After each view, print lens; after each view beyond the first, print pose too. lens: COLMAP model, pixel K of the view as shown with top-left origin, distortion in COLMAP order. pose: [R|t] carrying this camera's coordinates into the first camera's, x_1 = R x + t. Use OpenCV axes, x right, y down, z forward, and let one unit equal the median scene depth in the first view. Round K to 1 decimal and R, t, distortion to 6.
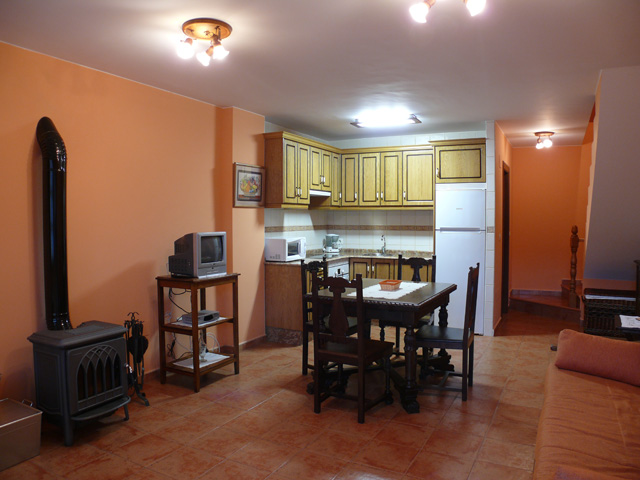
lens RADIAL K [[478.6, 0, 320.3], [0, 478.6, 244.9], [0, 0, 1]] dist [-0.178279, 0.090110]
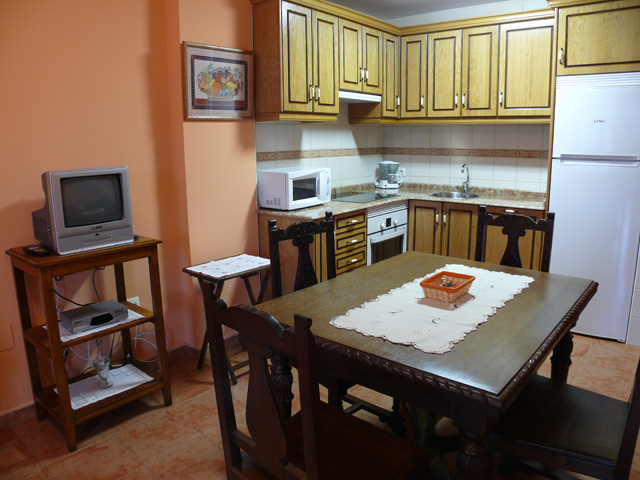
lens RADIAL K [[478.6, 0, 315.4], [0, 478.6, 238.5], [0, 0, 1]] dist [-0.178279, 0.090110]
pose [[0.976189, 0.032986, -0.214397, 0.083132], [-0.000042, 0.988400, 0.151875, -0.019304], [0.216920, -0.148250, 0.964867, 0.382210]]
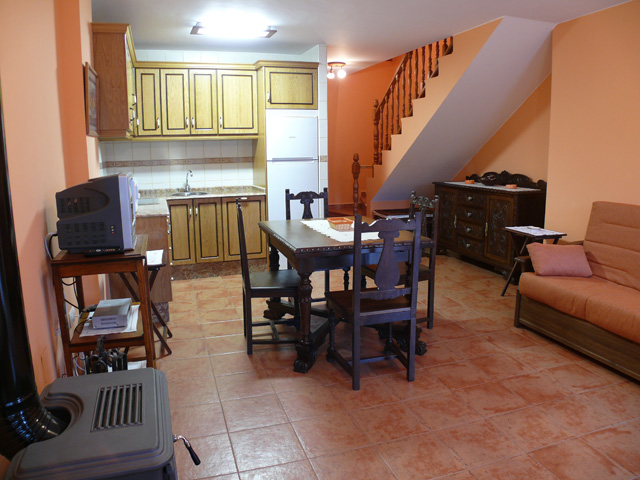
lens RADIAL K [[478.6, 0, 318.7], [0, 478.6, 237.2], [0, 0, 1]] dist [-0.178279, 0.090110]
pose [[0.696347, -0.137592, 0.704393, -0.342690], [0.049998, 0.988367, 0.143635, -0.013152], [-0.715962, -0.064802, 0.695125, 0.288881]]
